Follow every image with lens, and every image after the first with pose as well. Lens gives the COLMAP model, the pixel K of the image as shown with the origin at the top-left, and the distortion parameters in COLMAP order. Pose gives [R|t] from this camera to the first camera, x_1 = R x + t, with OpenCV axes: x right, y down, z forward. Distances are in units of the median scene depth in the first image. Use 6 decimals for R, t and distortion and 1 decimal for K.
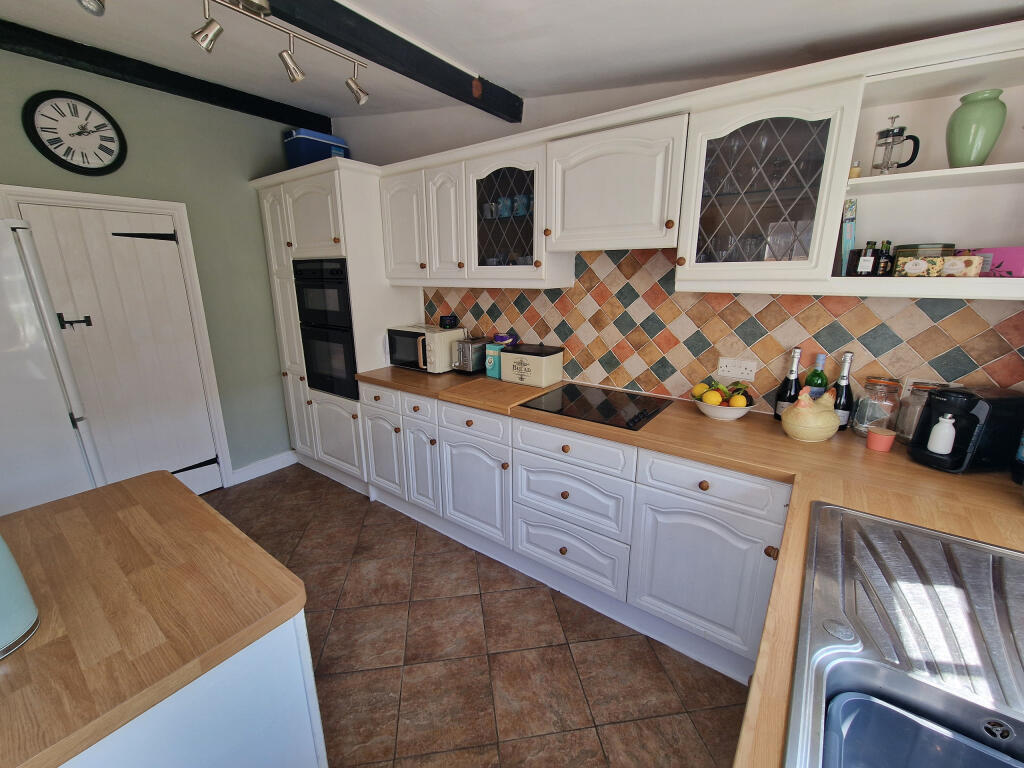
lens RADIAL K [[420.4, 0, 500.4], [0, 420.4, 380.9], [0, 0, 1]] dist [0.000219, -0.000314]
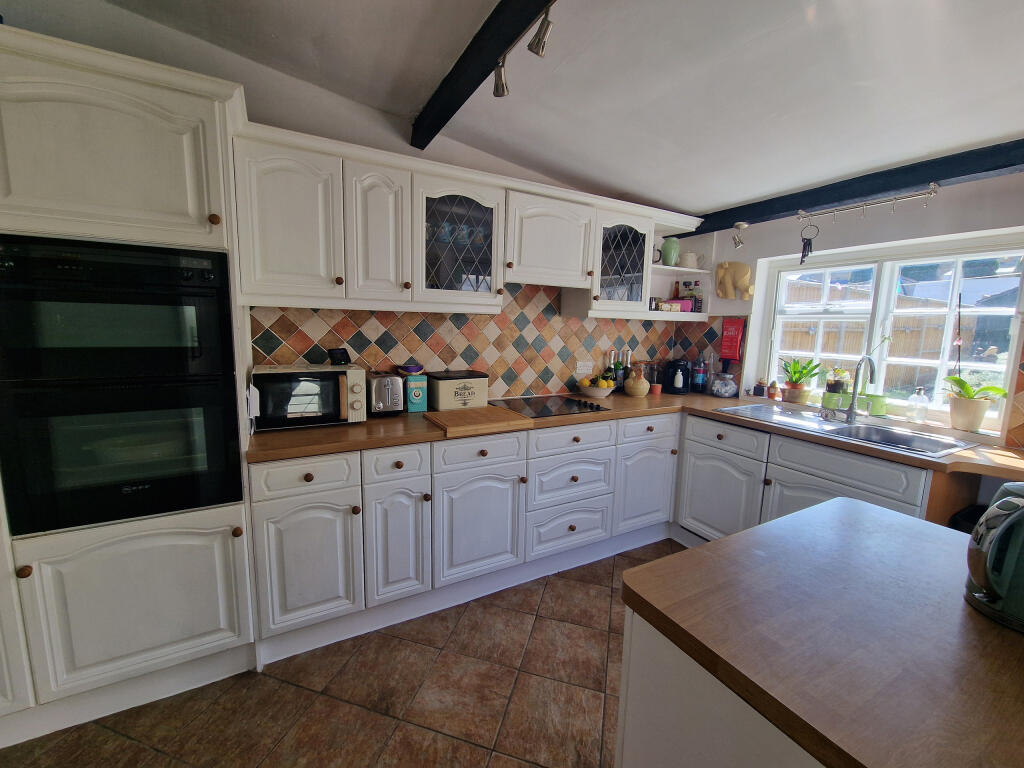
lens RADIAL K [[420.4, 0, 500.4], [0, 420.4, 380.9], [0, 0, 1]] dist [0.000219, -0.000314]
pose [[0.419297, -0.106592, 0.901570, -0.883586], [0.202513, 0.979042, 0.021568, -0.068391], [-0.884974, 0.173536, 0.432095, 0.534775]]
